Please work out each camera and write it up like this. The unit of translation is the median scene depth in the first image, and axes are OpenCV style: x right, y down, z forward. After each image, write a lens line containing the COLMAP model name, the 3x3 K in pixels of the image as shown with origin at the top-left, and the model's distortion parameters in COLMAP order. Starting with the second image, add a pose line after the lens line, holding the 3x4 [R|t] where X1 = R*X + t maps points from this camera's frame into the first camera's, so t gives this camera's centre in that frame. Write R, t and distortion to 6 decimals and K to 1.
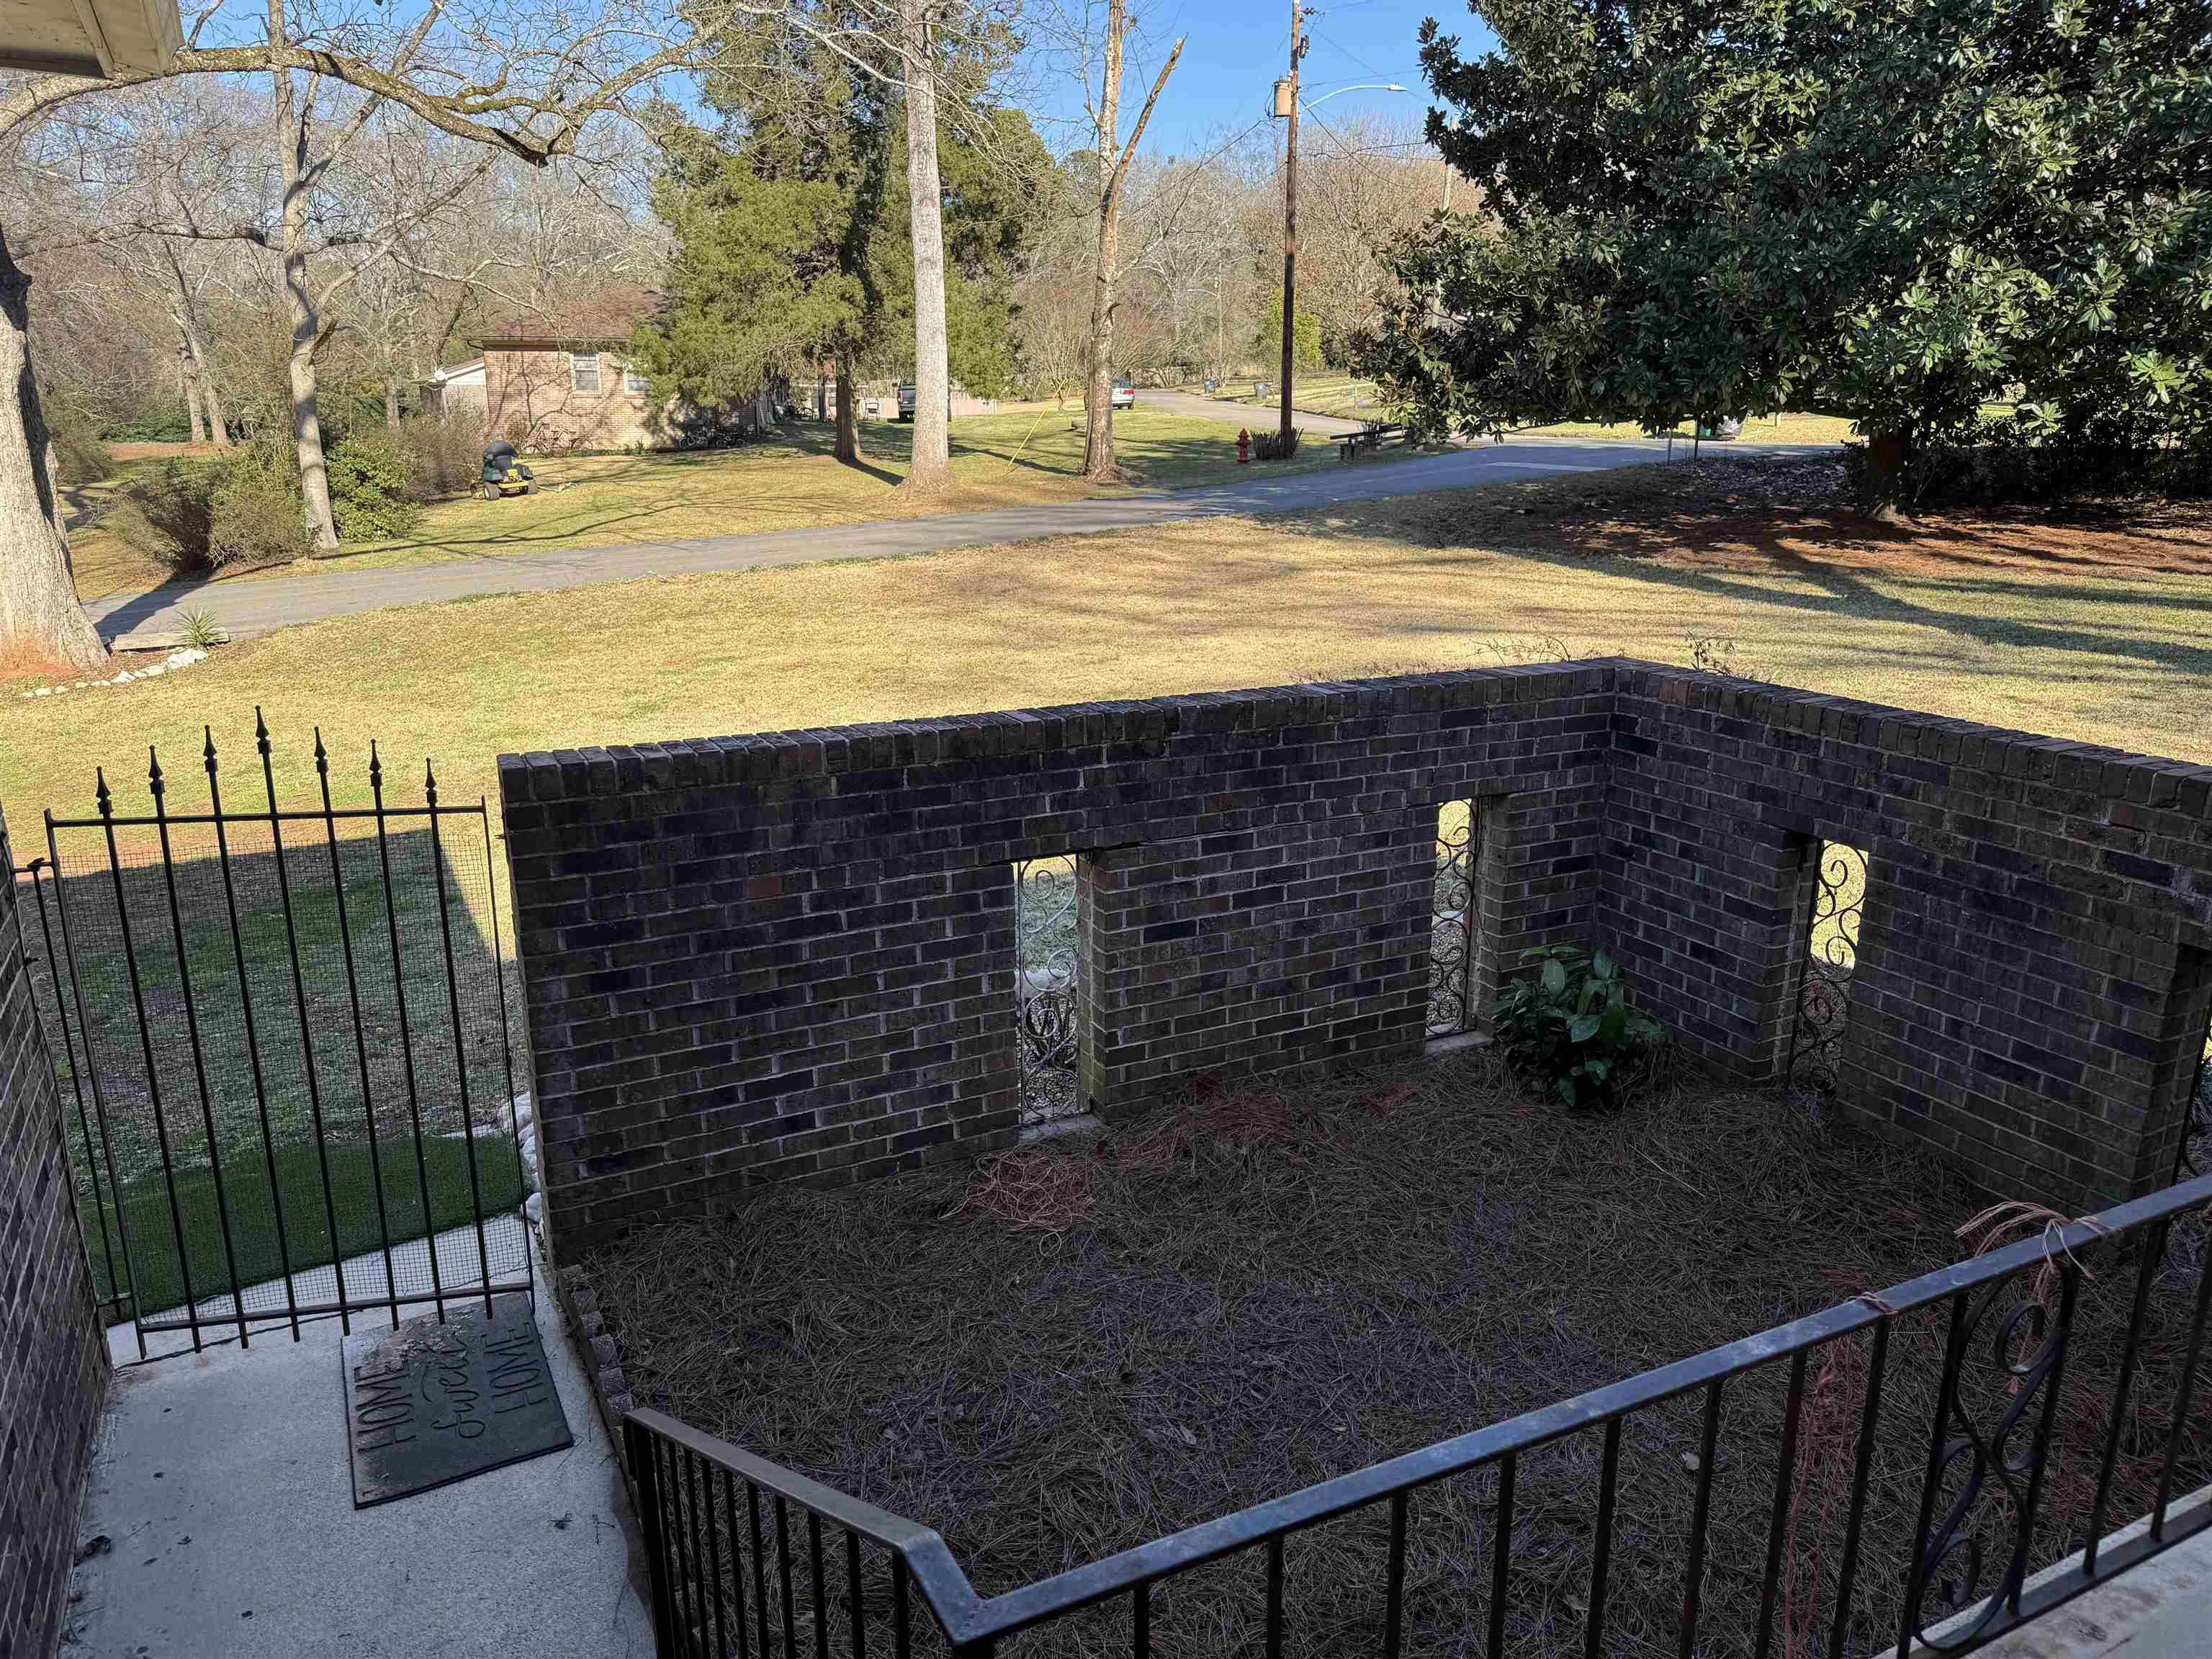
lens RADIAL K [[1573.4, 0, 1016.6], [0, 1573.4, 821.3], [0, 0, 1]] dist [-0.031210, 0.003710]
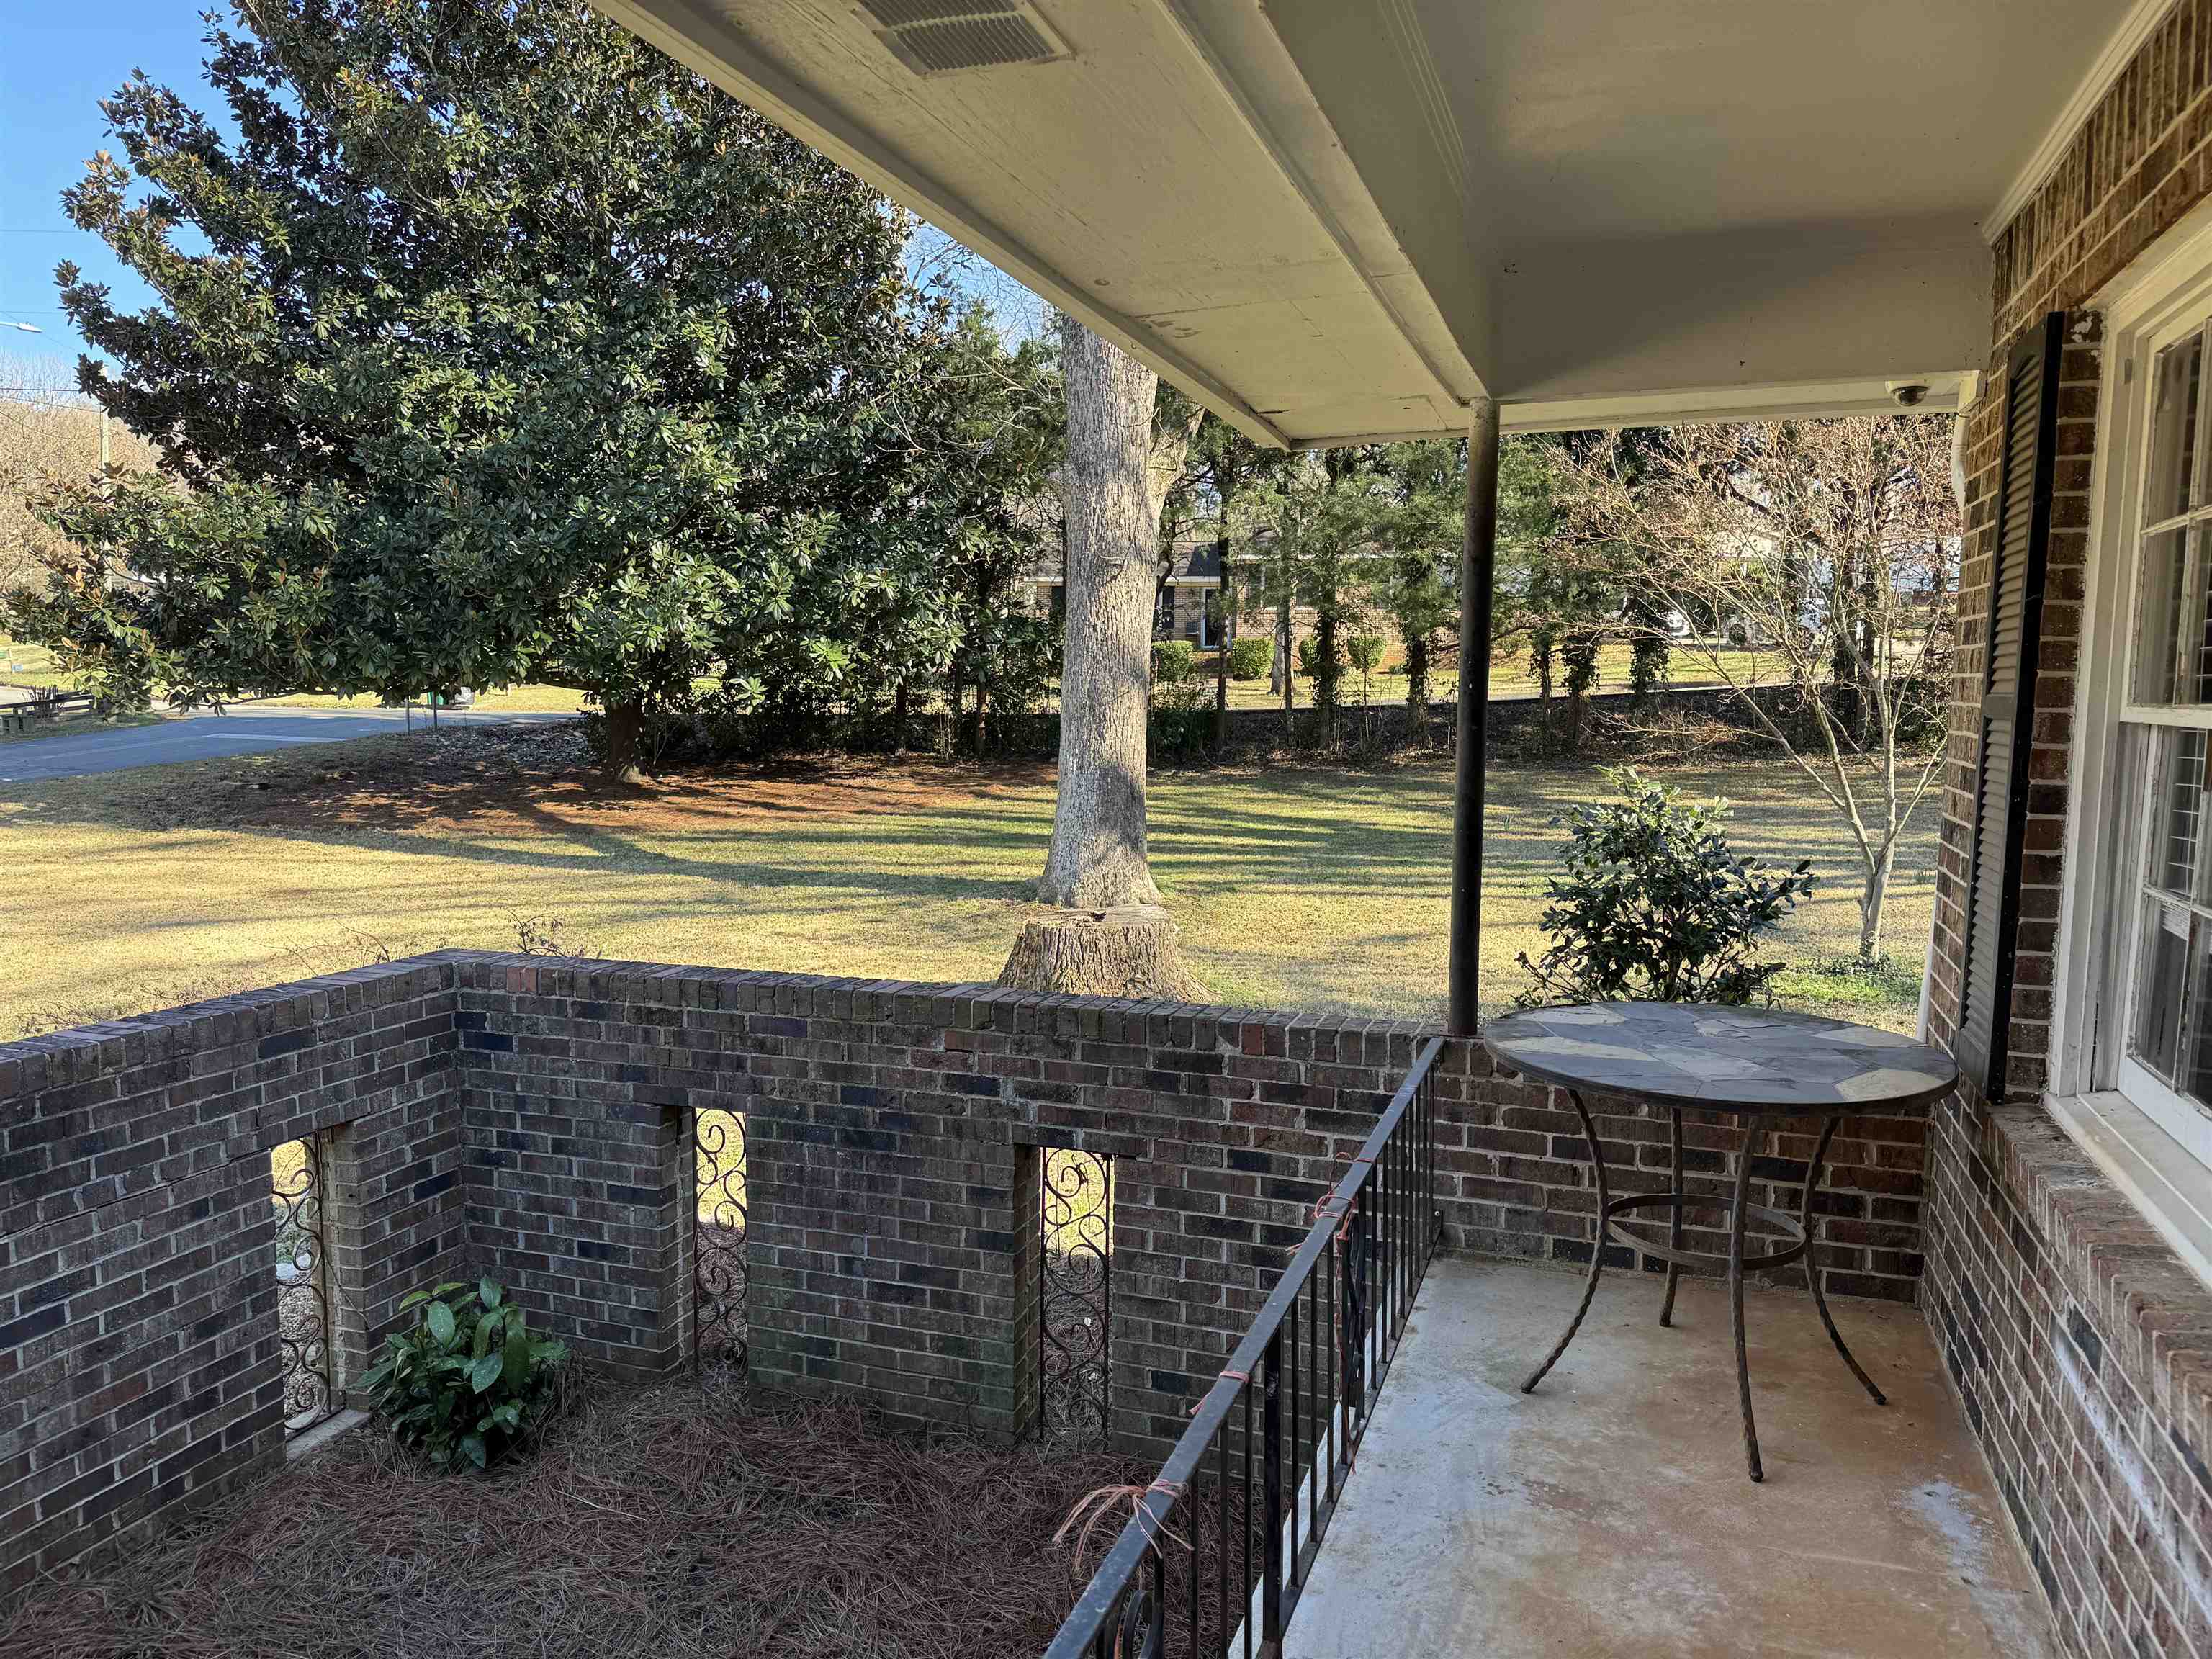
lens RADIAL K [[1562.1, 0, 1106.0], [0, 1562.1, 829.5], [0, 0, 1]] dist [0.089342, -0.117112]
pose [[0.696850, -0.058923, 0.714793, -0.002310], [0.175000, 0.980466, -0.089783, -0.004088], [-0.695540, 0.187655, 0.693549, 0.012254]]
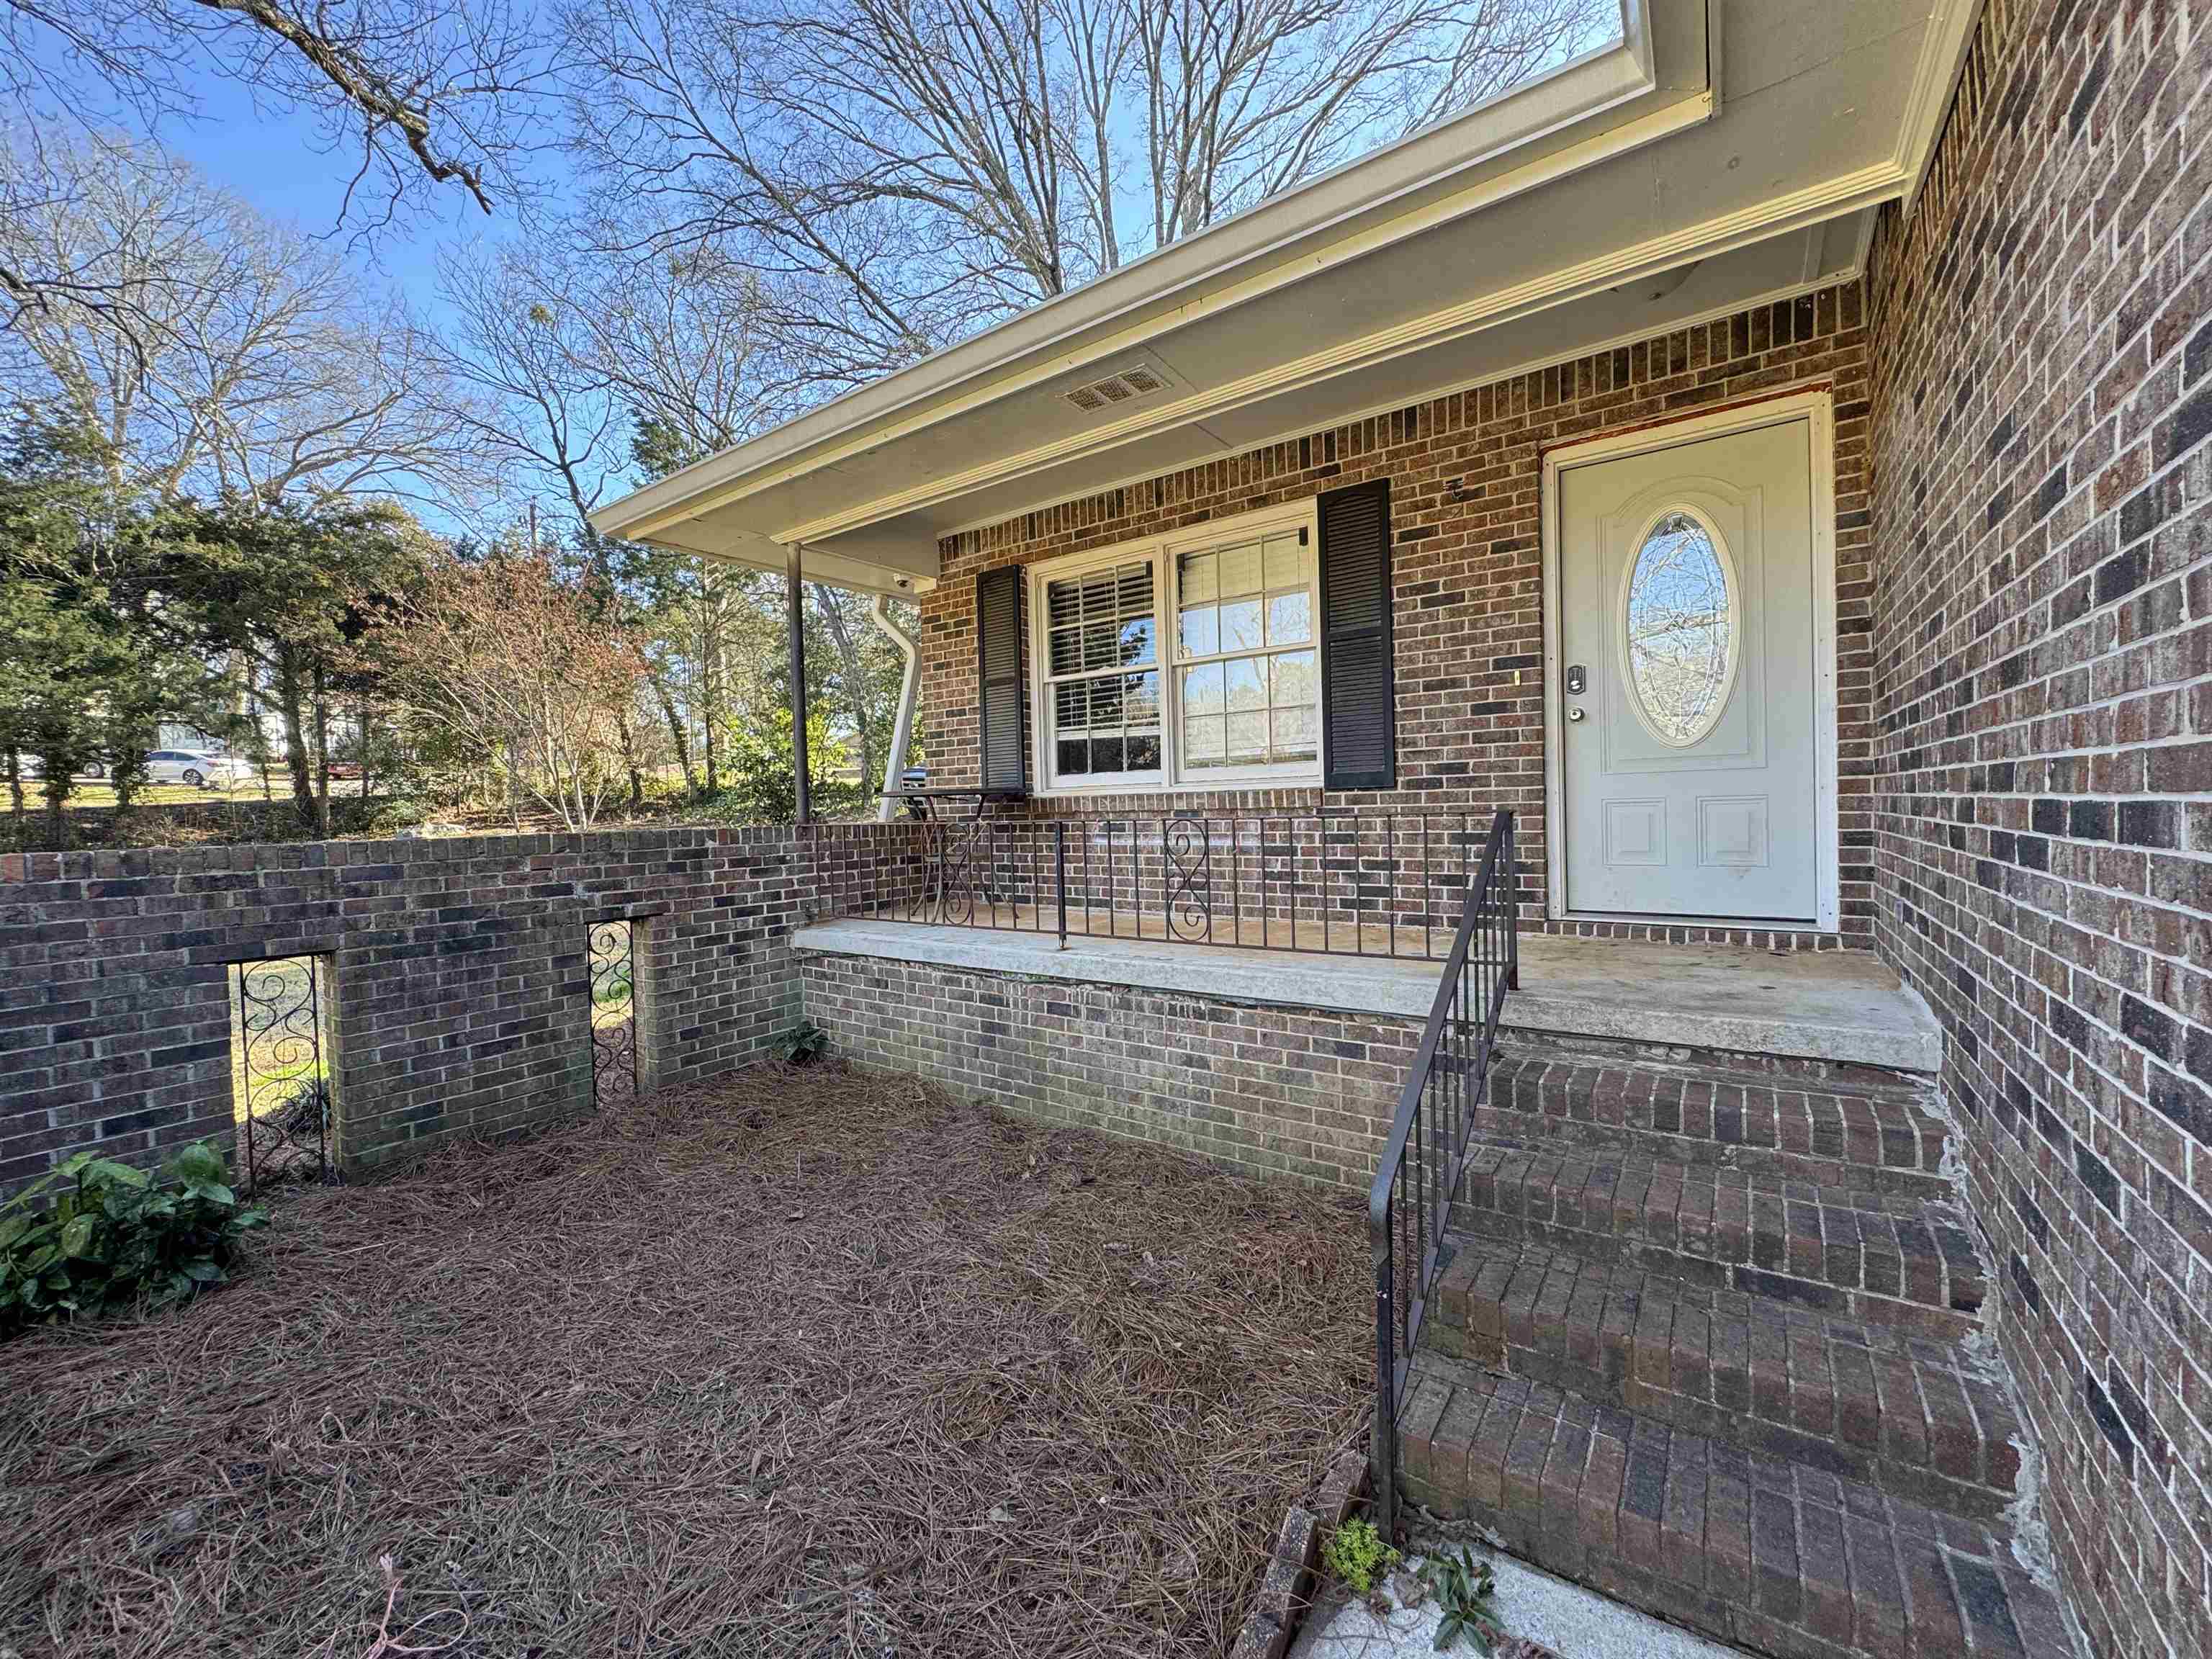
lens RADIAL K [[888.2, 0, 1106.0], [0, 888.2, 829.5], [0, 0, 1]] dist [0.000936, 0.000138]
pose [[-0.500737, 0.000477, 0.865600, -0.057578], [0.252871, 0.956458, 0.145755, -0.002965], [-0.827840, 0.291869, -0.479054, 0.116481]]
